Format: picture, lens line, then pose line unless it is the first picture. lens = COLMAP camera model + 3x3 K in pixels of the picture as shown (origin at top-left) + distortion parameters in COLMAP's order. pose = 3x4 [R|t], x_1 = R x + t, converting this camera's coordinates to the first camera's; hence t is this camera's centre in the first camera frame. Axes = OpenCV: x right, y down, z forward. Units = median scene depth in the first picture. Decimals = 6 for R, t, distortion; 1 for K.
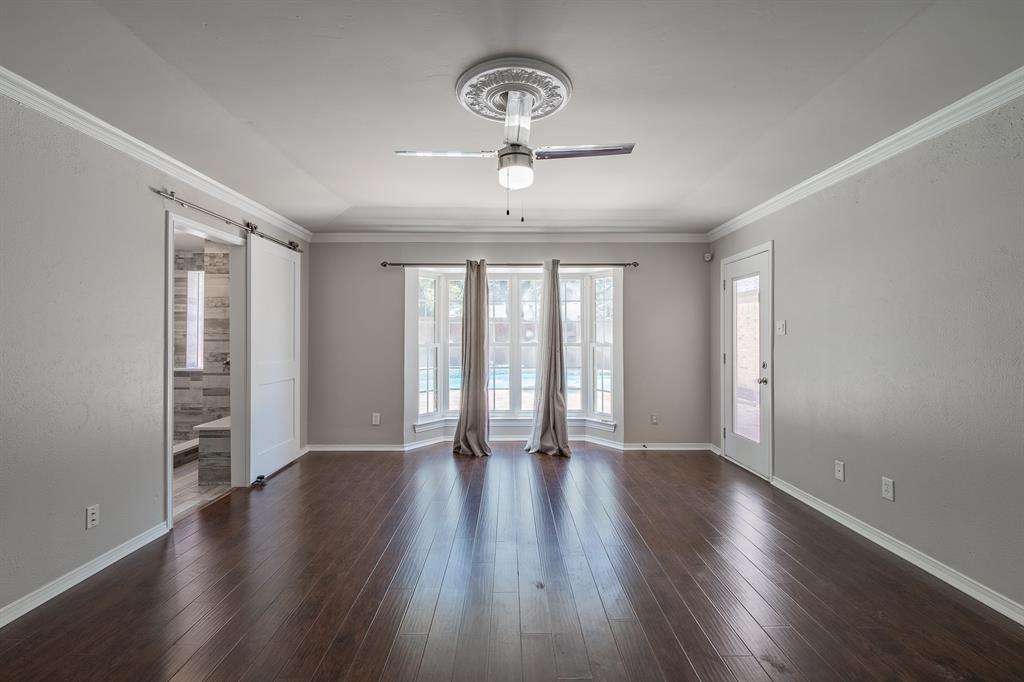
lens RADIAL K [[450.3, 0, 512.6], [0, 450.3, 331.4], [0, 0, 1]] dist [-0.002146, -0.000537]
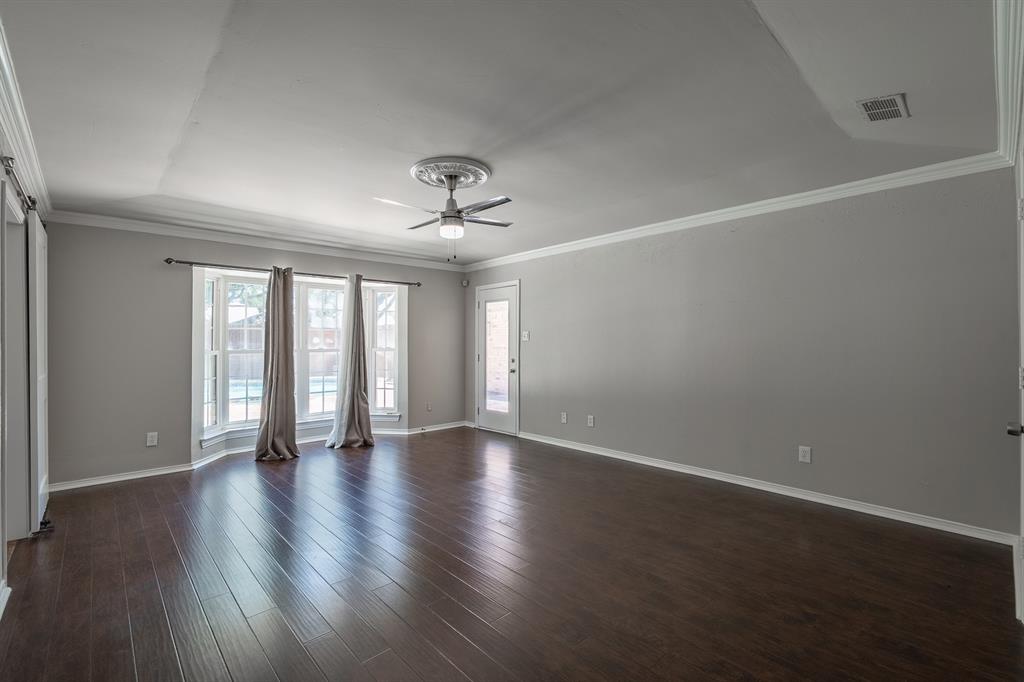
lens RADIAL K [[450.3, 0, 508.7], [0, 450.3, 343.0], [0, 0, 1]] dist [-0.002146, -0.000537]
pose [[0.742201, -0.004199, 0.670164, -0.382915], [-0.001484, 0.999968, 0.007909, 0.003346], [-0.670175, -0.006865, 0.742171, -0.096105]]
